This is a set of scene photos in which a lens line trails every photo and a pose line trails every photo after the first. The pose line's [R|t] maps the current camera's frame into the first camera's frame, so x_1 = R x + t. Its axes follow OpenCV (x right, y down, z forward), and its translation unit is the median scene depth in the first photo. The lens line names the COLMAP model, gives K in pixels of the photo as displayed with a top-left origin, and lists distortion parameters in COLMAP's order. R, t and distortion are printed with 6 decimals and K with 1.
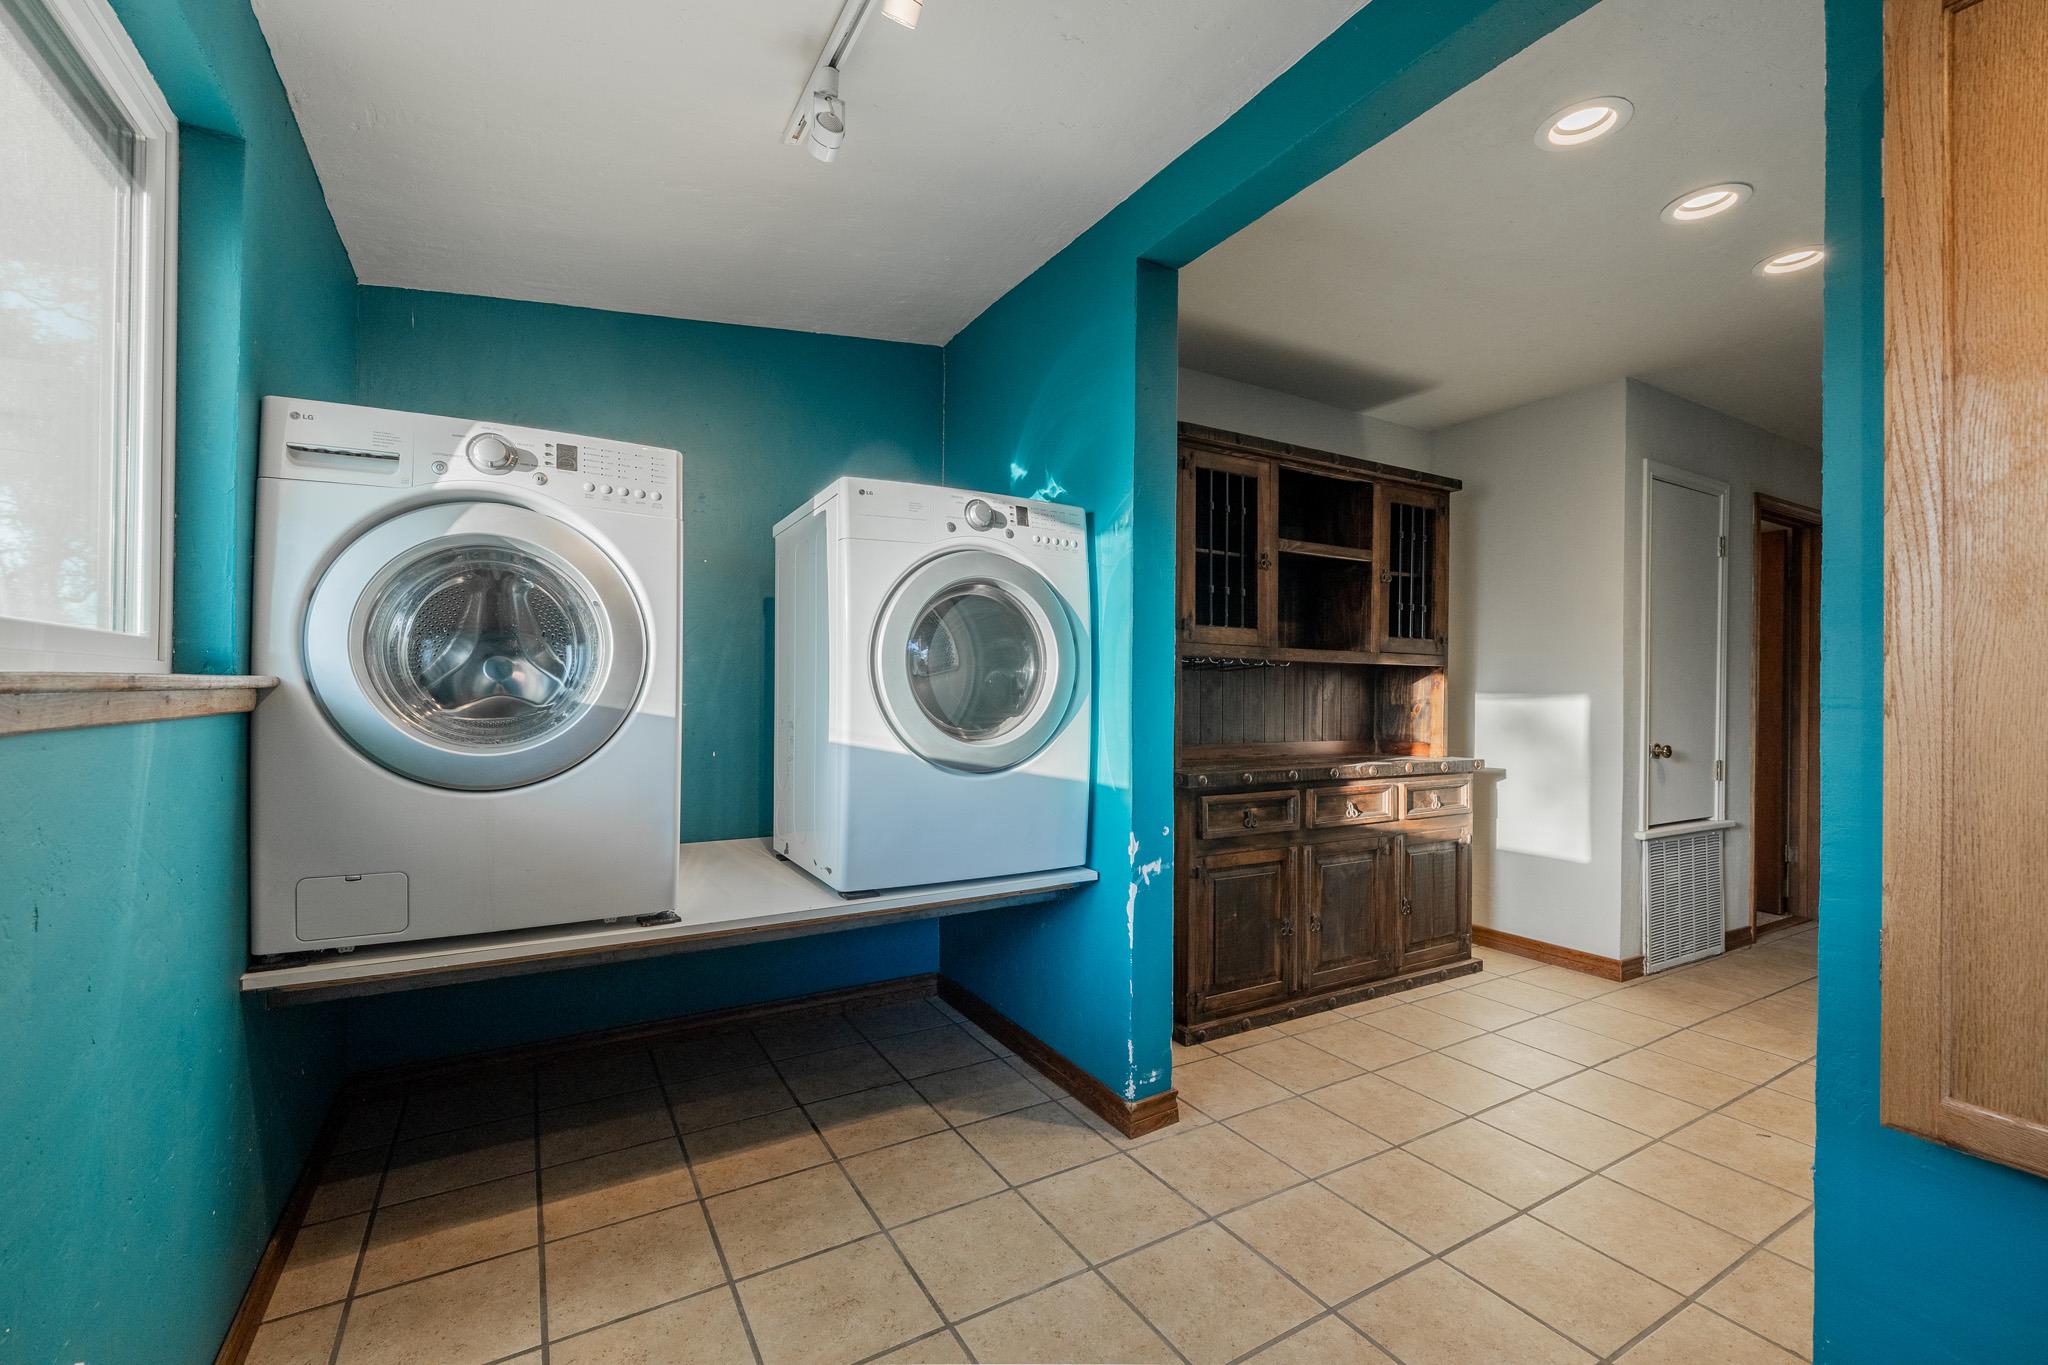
lens RADIAL K [[853.7, 0, 1023.7], [0, 853.7, 685.6], [0, 0, 1]] dist [0.001907, -0.000661]
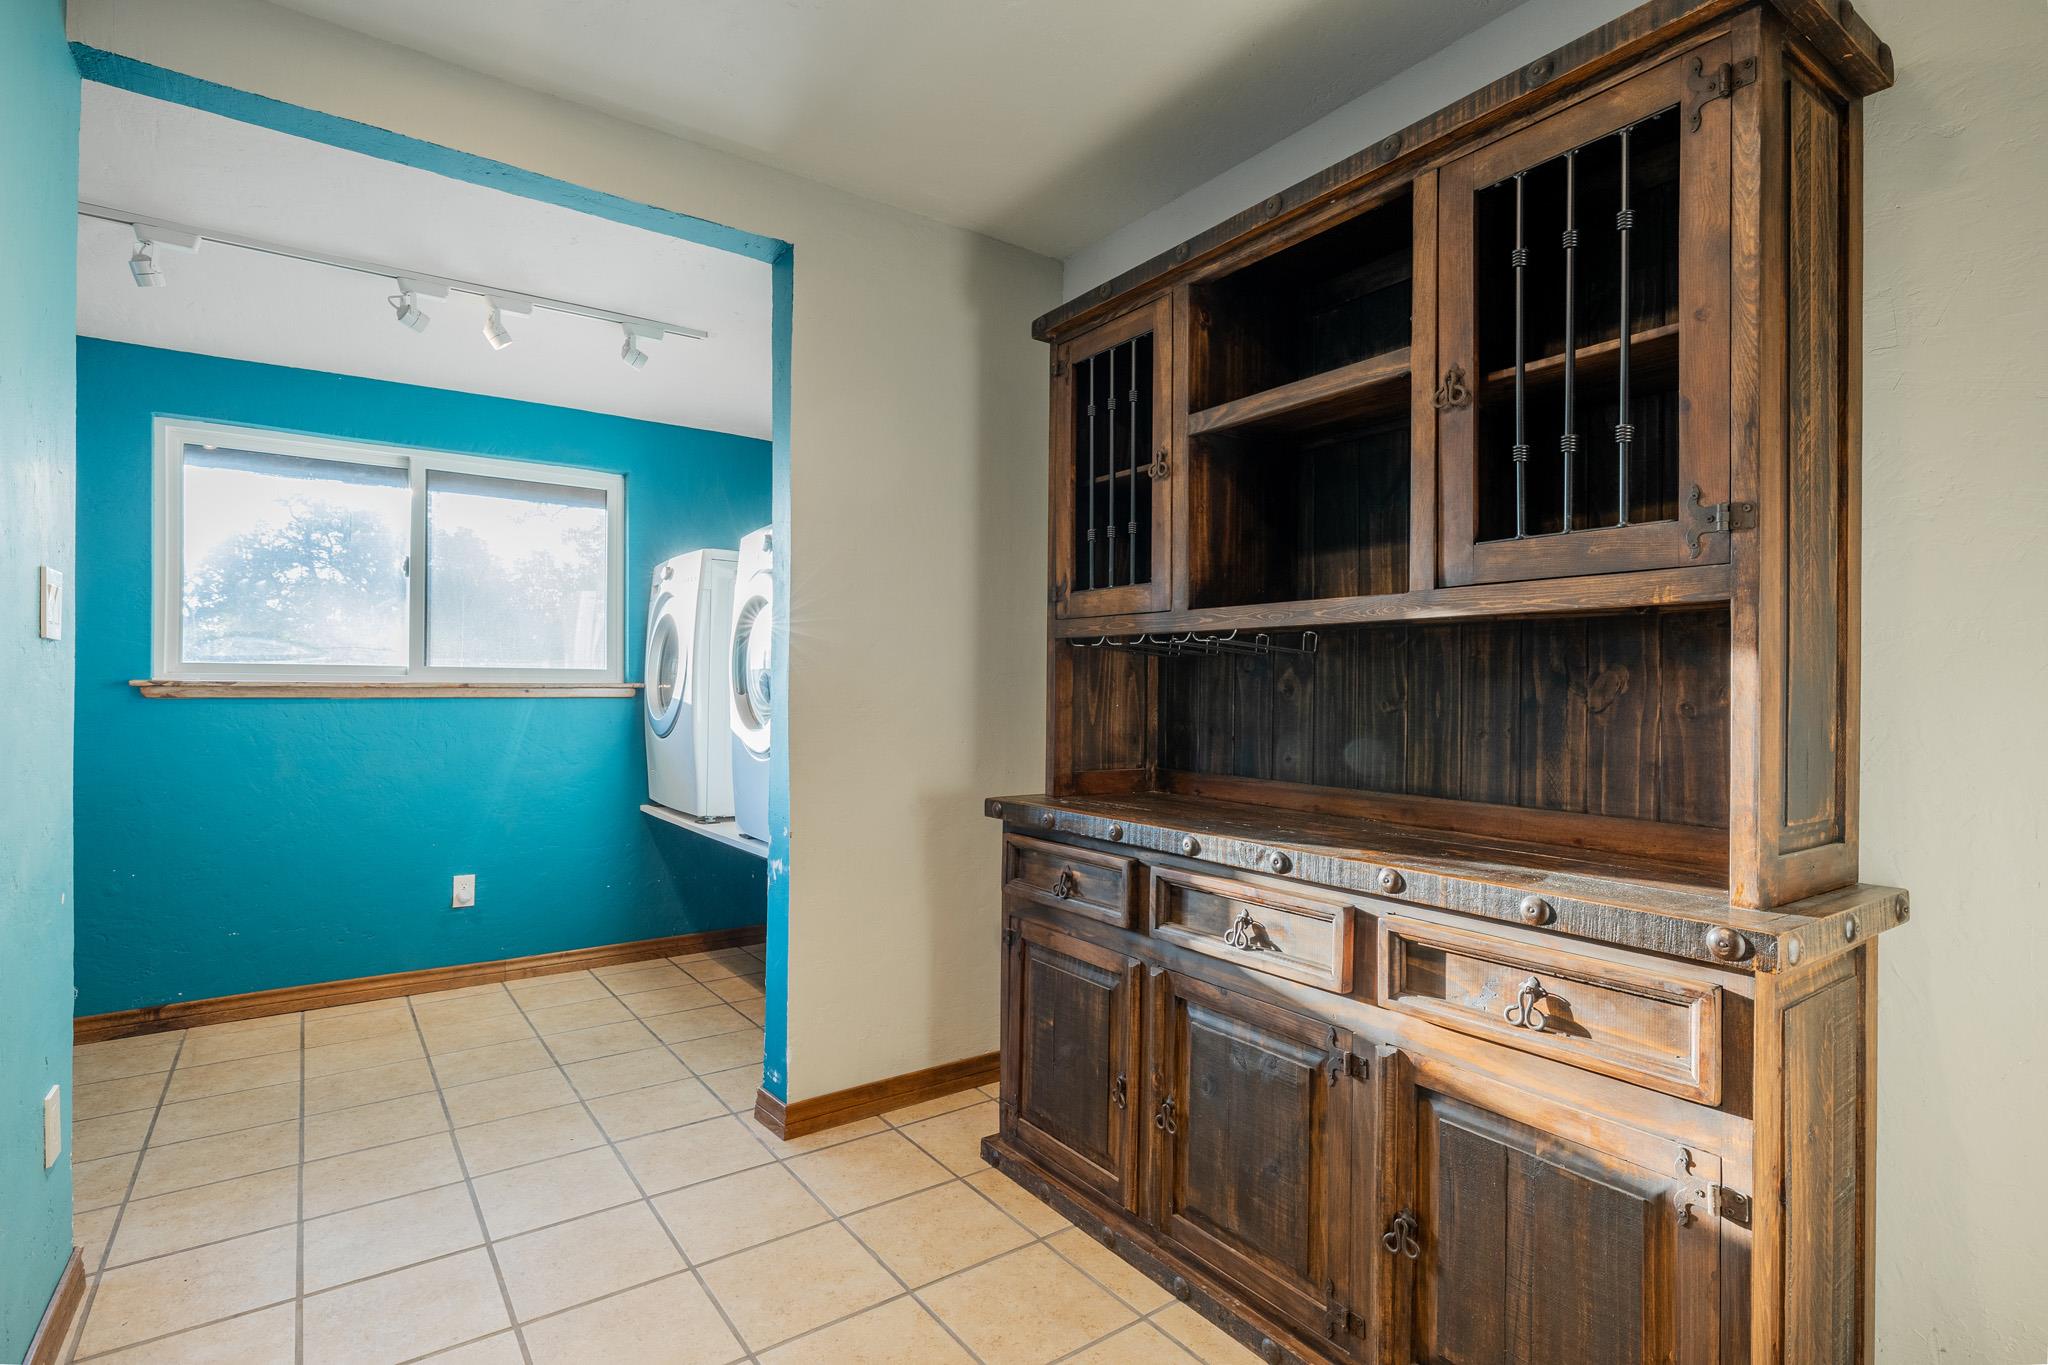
lens RADIAL K [[999.7, 0, 1025.1], [0, 999.7, 687.8], [0, 0, 1]] dist [-0.000895, -0.000116]
pose [[0.087621, -0.012472, -0.996076, 0.985946], [-0.000854, 0.999920, -0.012595, 0.015930], [0.996154, 0.001954, 0.087603, 0.874713]]
